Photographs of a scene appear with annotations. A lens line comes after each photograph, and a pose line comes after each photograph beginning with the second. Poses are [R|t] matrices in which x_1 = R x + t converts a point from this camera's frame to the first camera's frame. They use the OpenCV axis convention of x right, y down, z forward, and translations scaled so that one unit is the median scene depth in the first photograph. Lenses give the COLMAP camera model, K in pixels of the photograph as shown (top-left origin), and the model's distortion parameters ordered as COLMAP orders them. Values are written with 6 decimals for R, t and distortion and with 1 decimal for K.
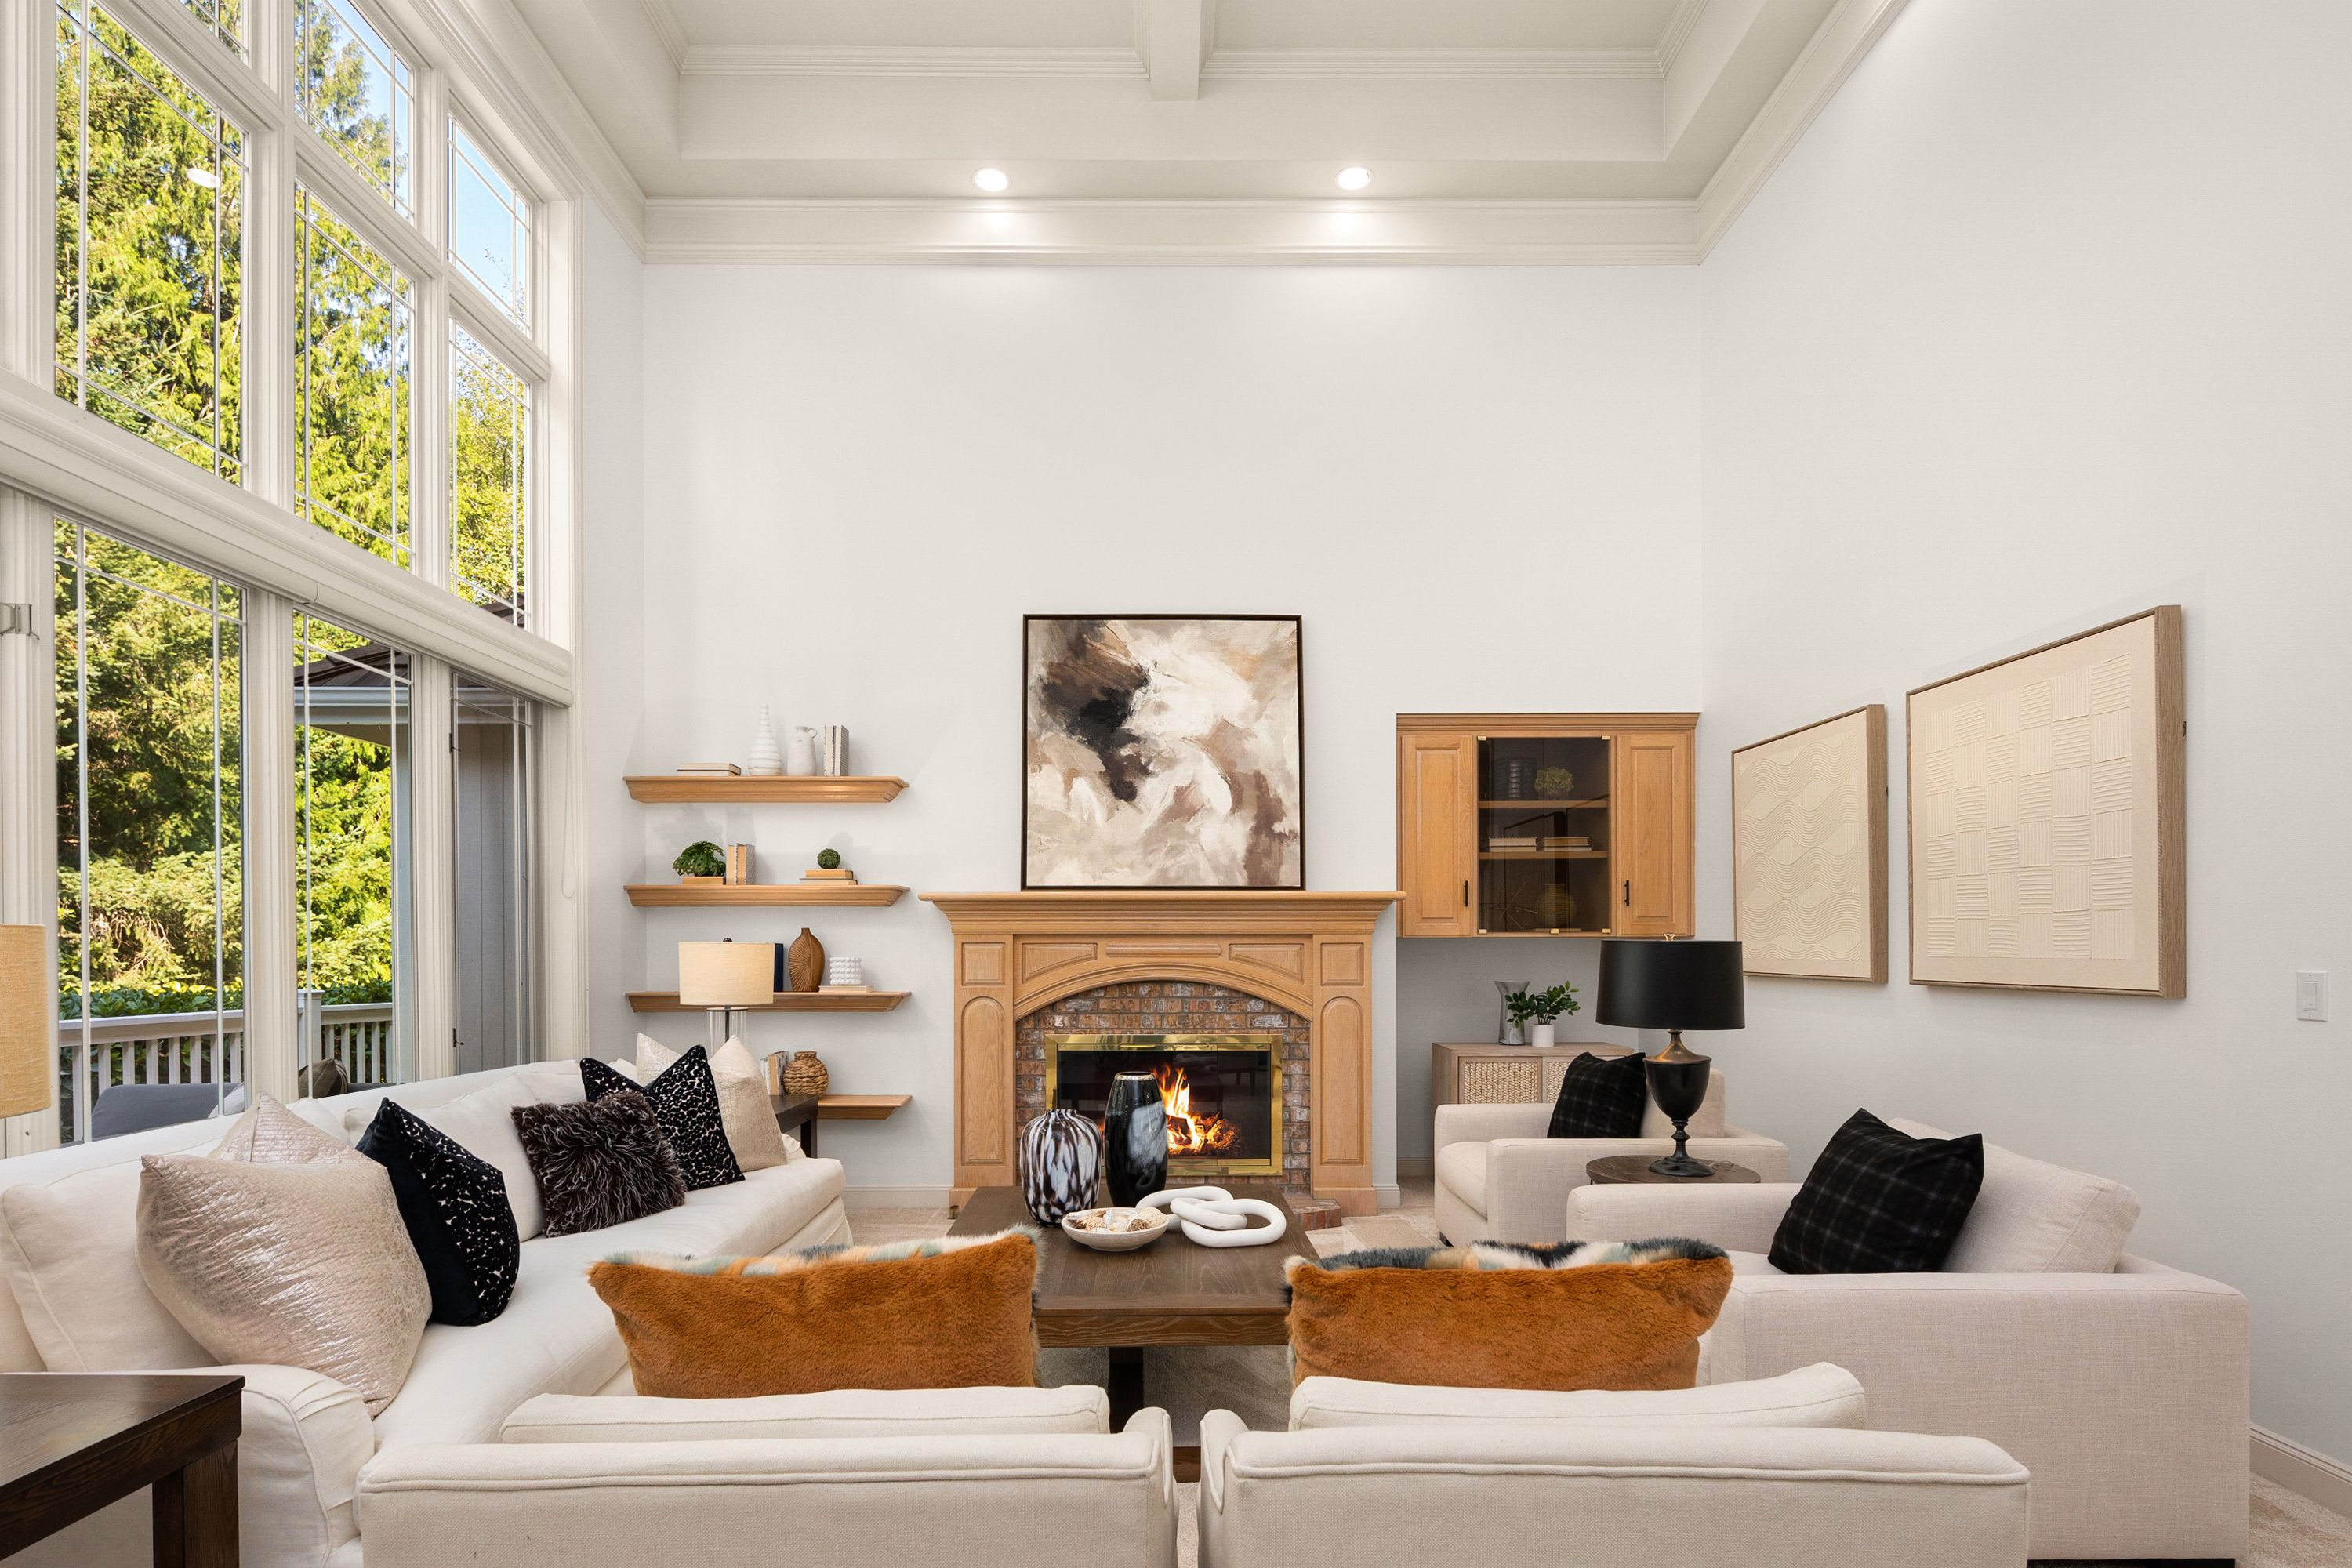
lens RADIAL K [[1182.1, 0, 1161.2], [0, 1182.1, 915.2], [0, 0, 1]] dist [0.009437, -0.000903]
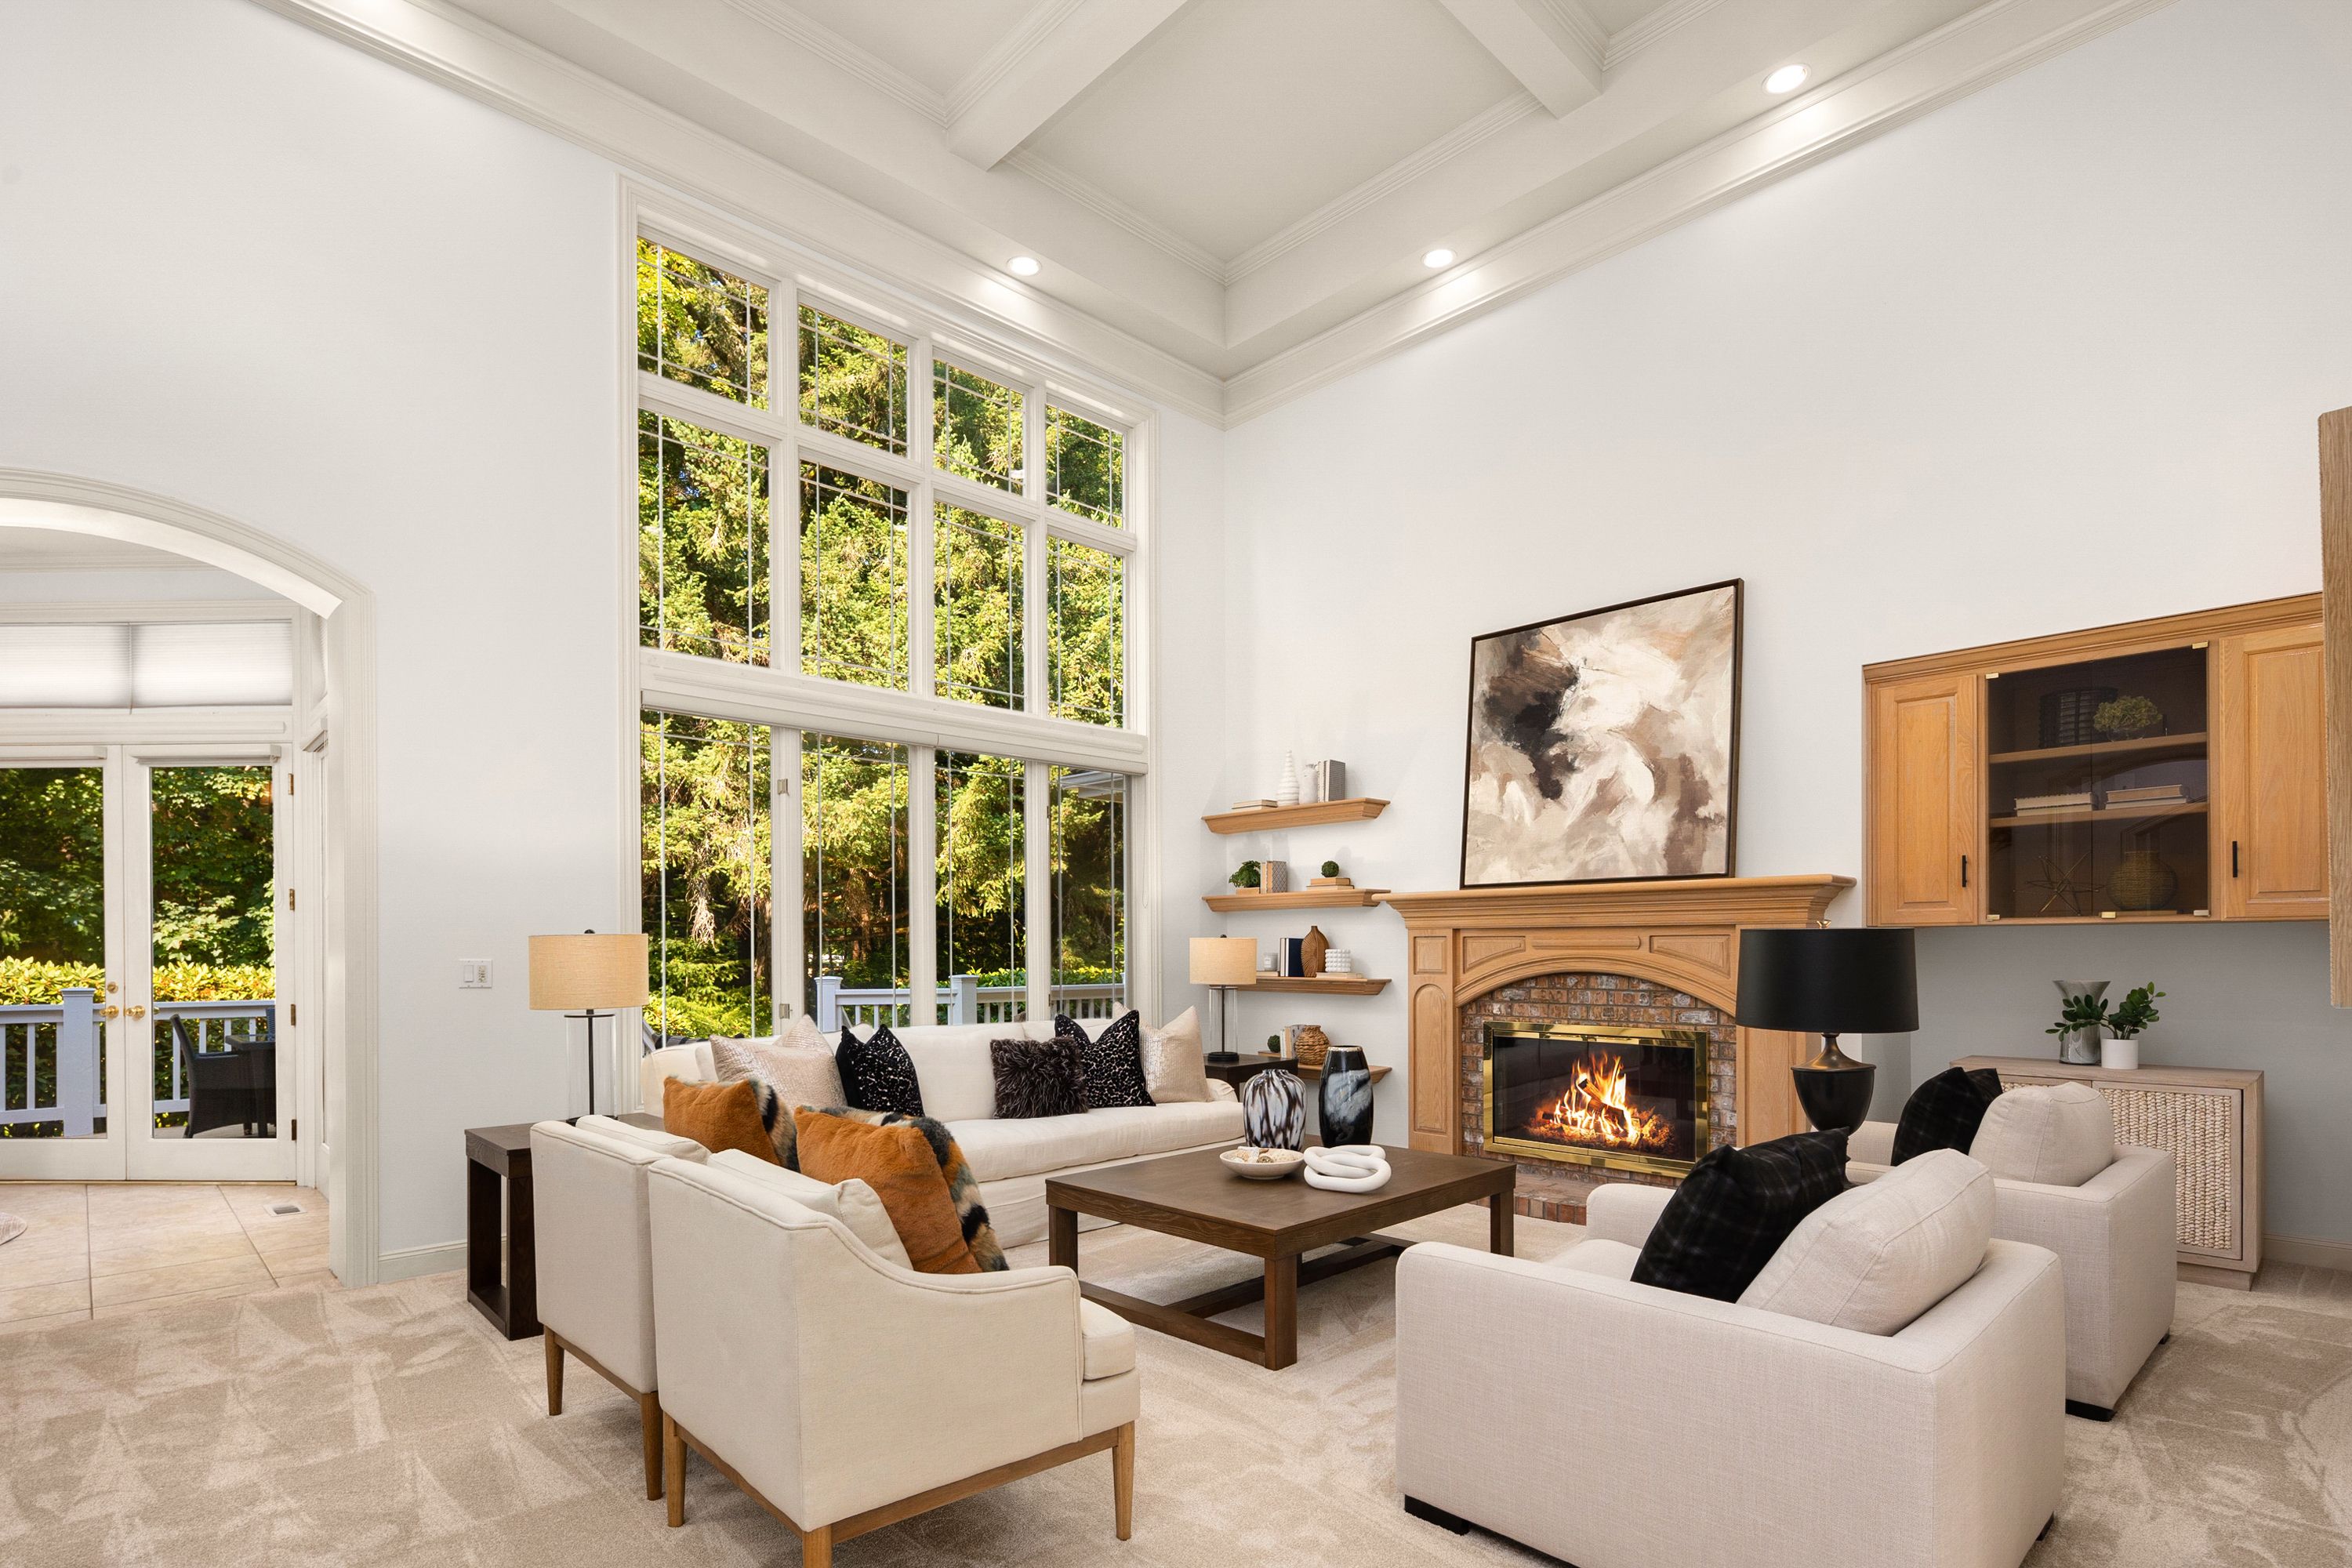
lens RADIAL K [[1182.1, 0, 1161.2], [0, 1182.1, 915.2], [0, 0, 1]] dist [0.009437, -0.000903]
pose [[0.672015, -0.021226, -0.740233, 0.506620], [0.024907, 0.999671, -0.006053, 0.003217], [0.740118, -0.014369, 0.672323, 0.044222]]
